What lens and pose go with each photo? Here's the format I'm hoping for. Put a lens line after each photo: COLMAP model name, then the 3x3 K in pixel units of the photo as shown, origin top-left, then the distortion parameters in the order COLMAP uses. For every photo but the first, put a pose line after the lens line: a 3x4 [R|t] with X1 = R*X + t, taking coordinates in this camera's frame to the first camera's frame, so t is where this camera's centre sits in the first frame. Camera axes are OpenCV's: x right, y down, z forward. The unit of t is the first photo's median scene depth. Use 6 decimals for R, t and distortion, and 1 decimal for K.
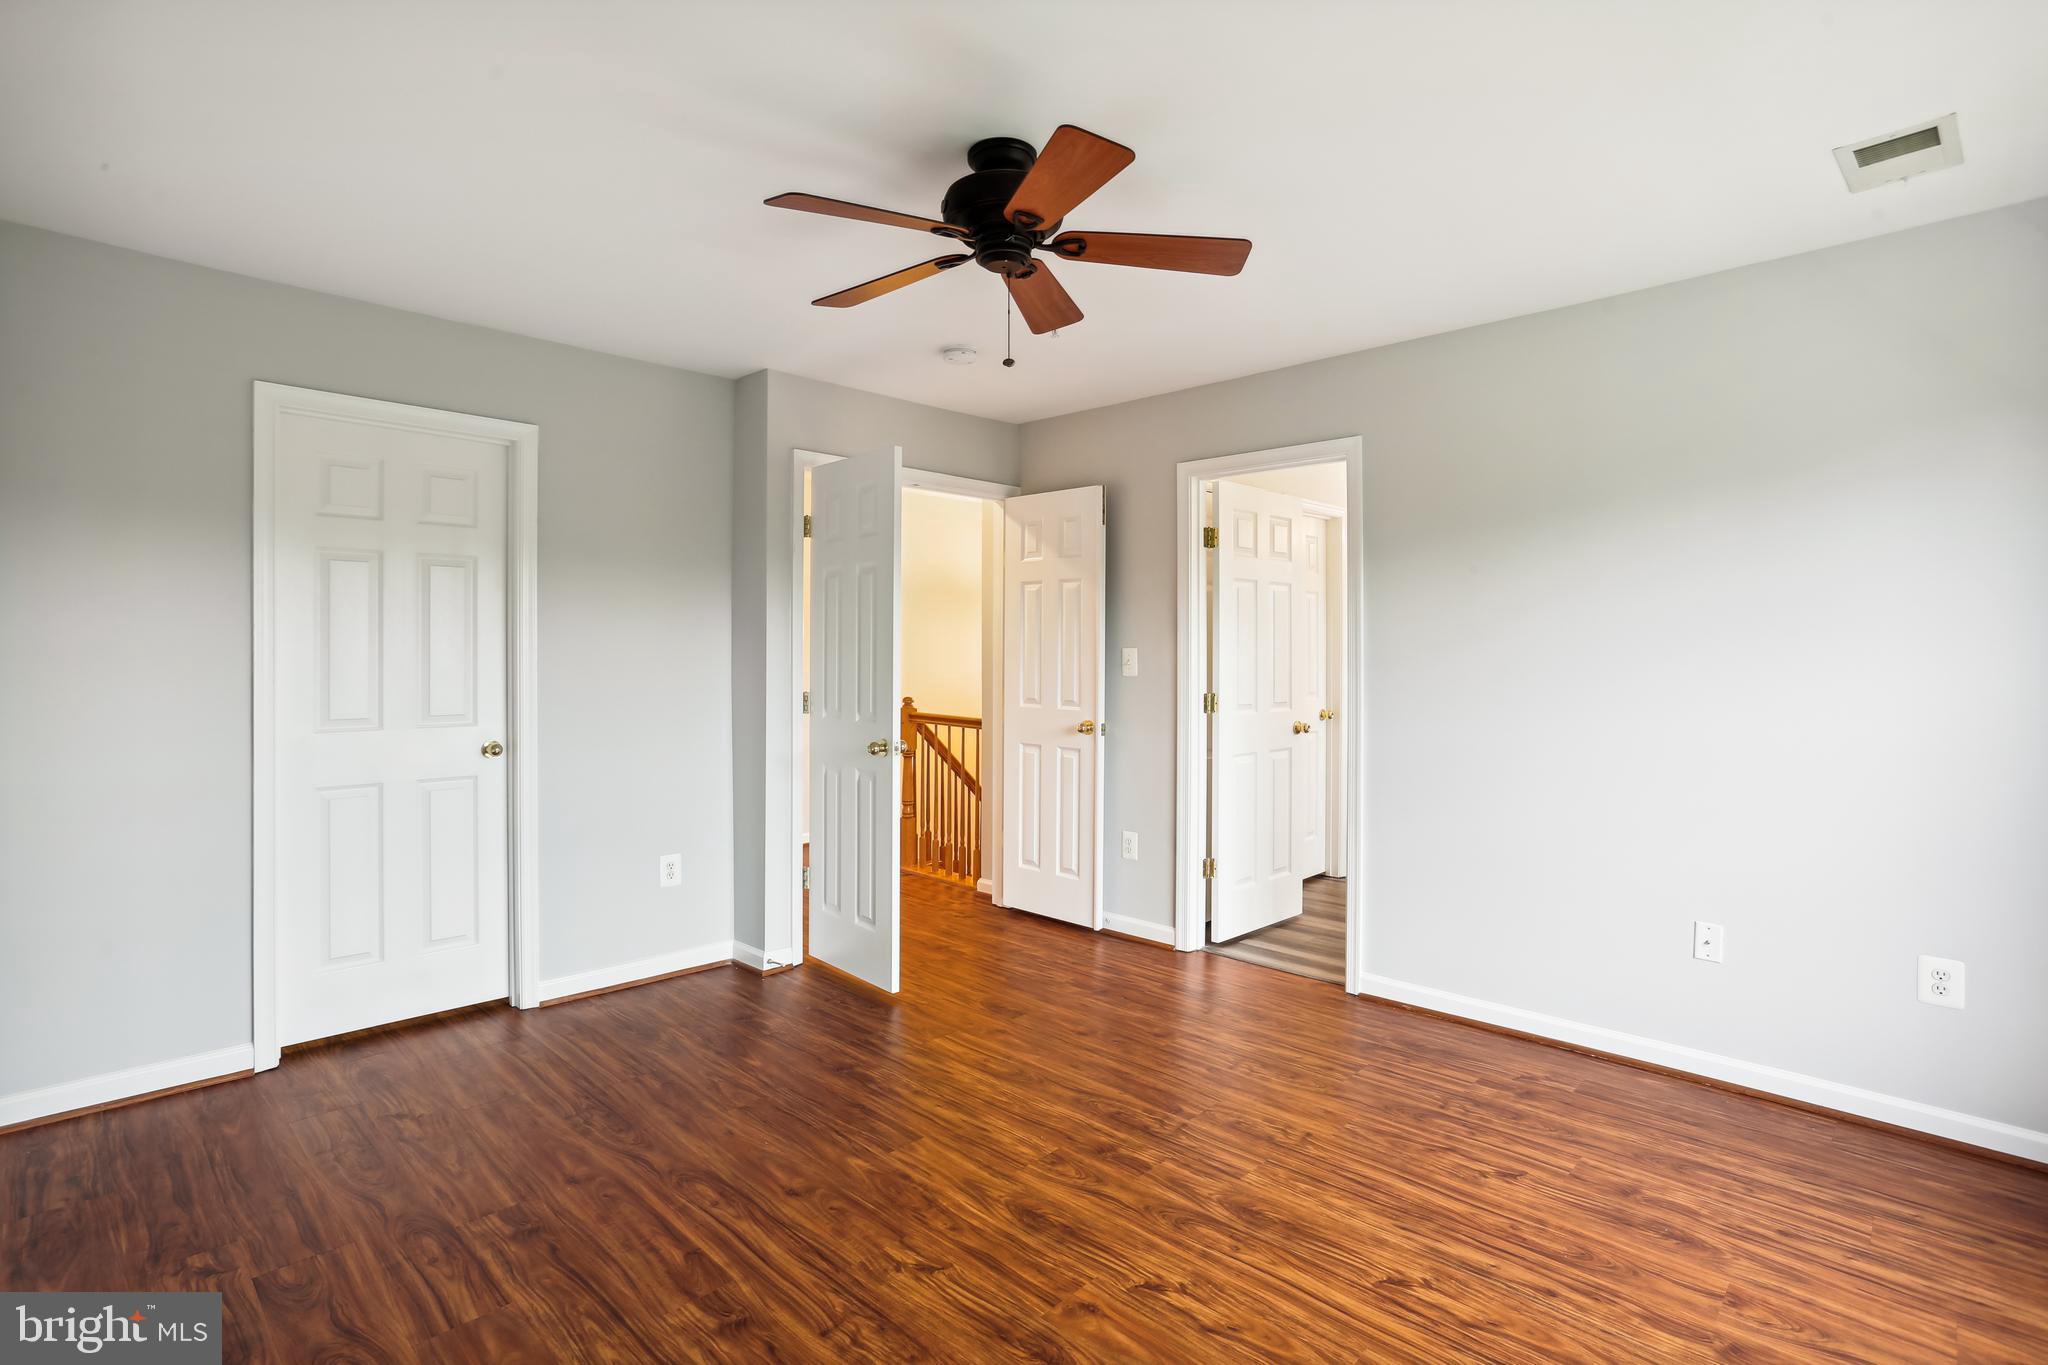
lens RADIAL K [[998.8, 0, 1007.1], [0, 998.8, 684.1], [0, 0, 1]] dist [-0.058588, 0.032898]
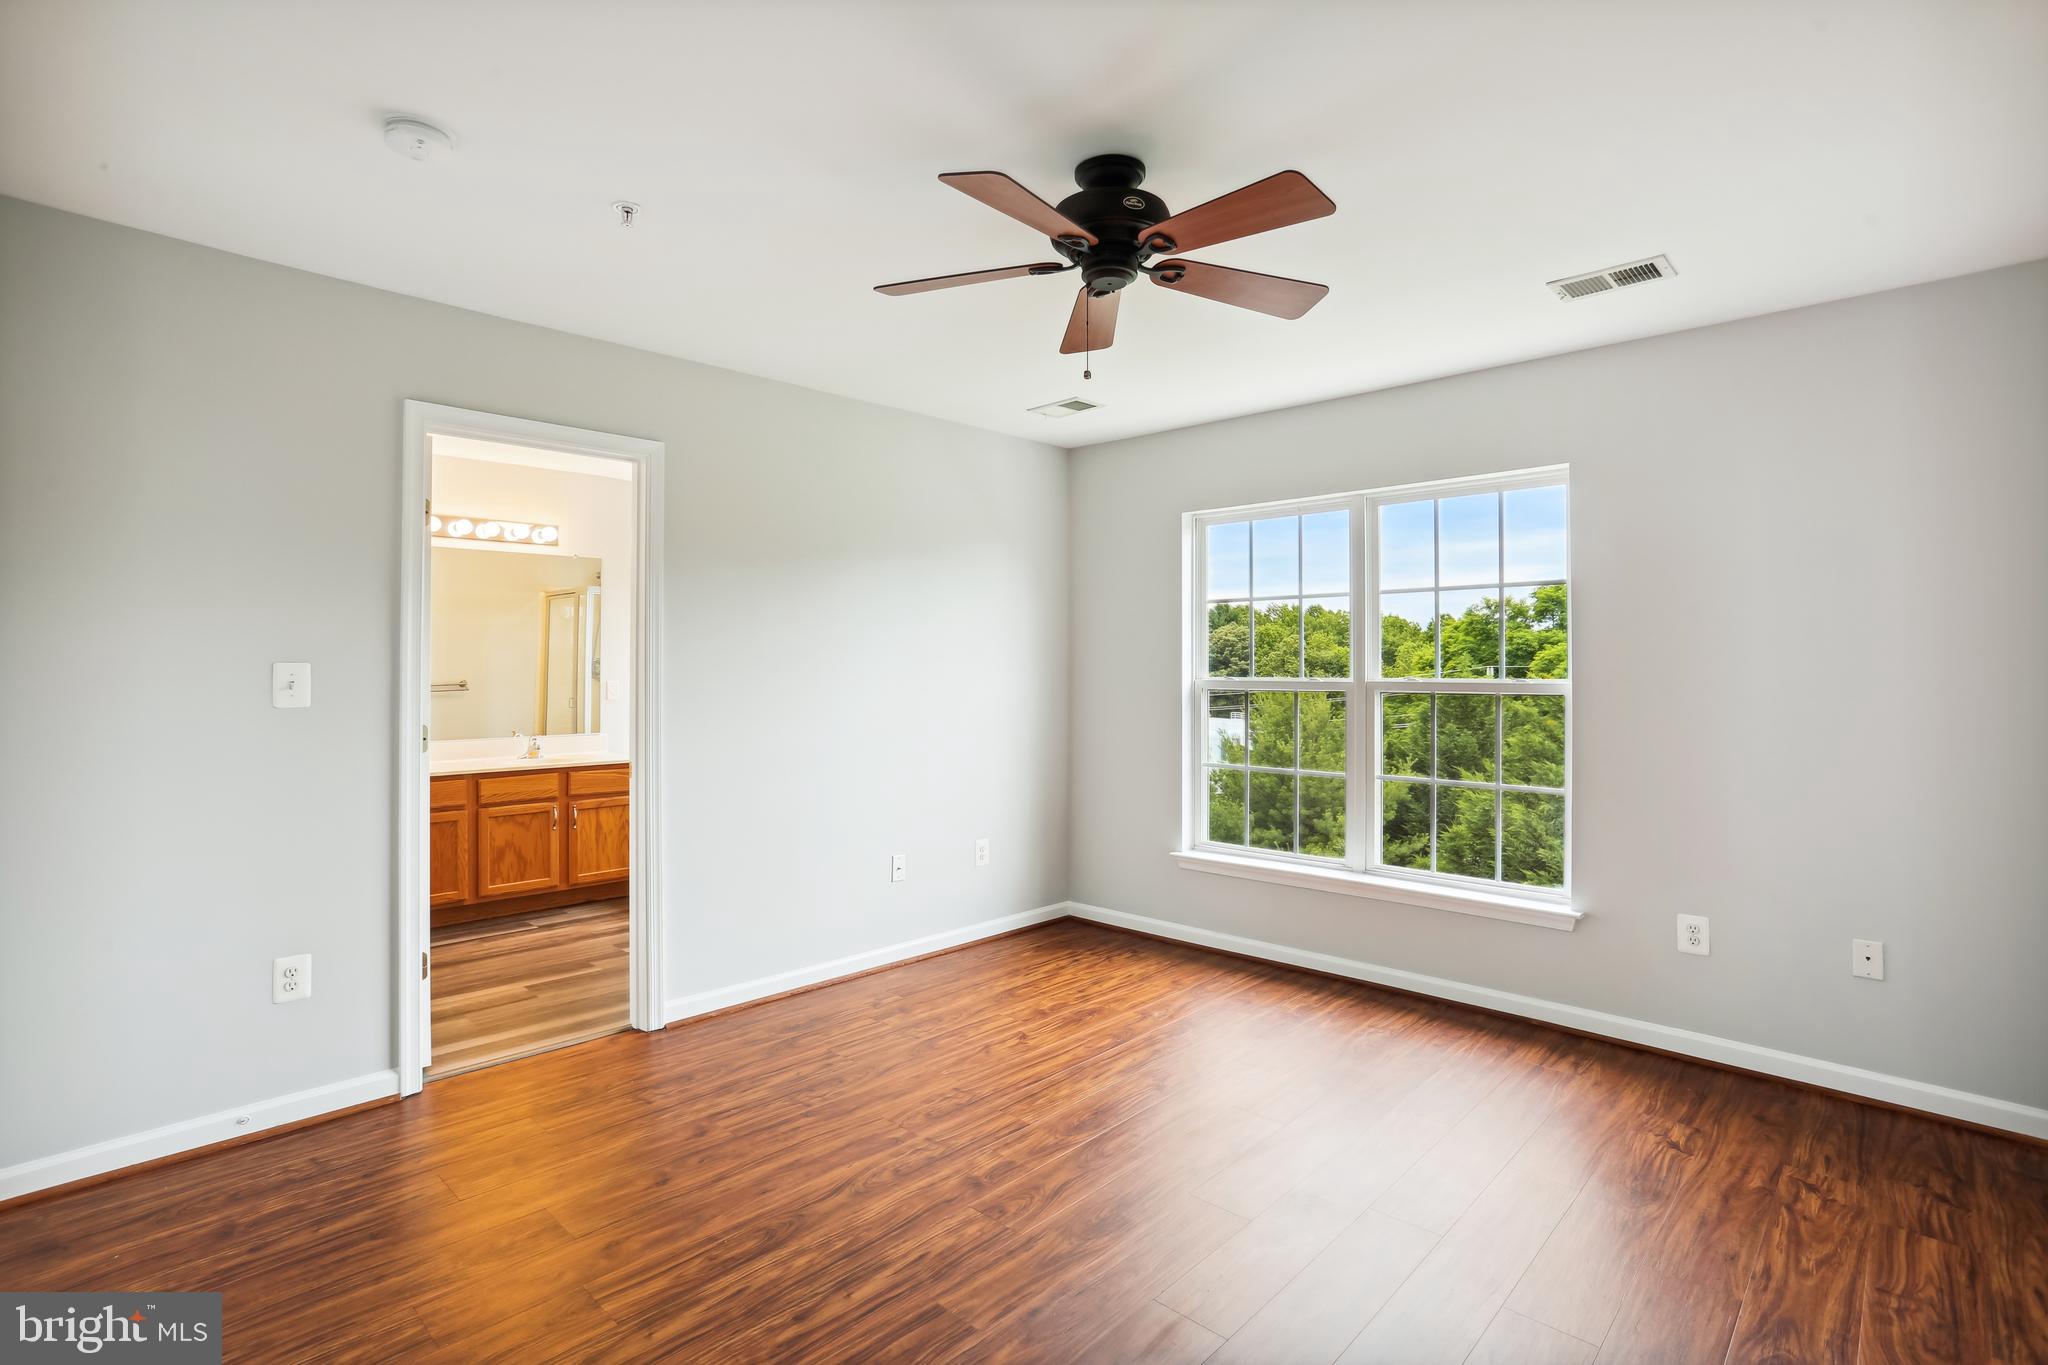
lens RADIAL K [[998.8, 0, 1007.1], [0, 998.8, 684.1], [0, 0, 1]] dist [-0.058588, 0.032898]
pose [[-0.024040, -0.015657, 0.999588, -0.789659], [0.030589, 0.999398, 0.016389, -0.028855], [-0.999243, 0.030971, -0.023547, 0.896543]]
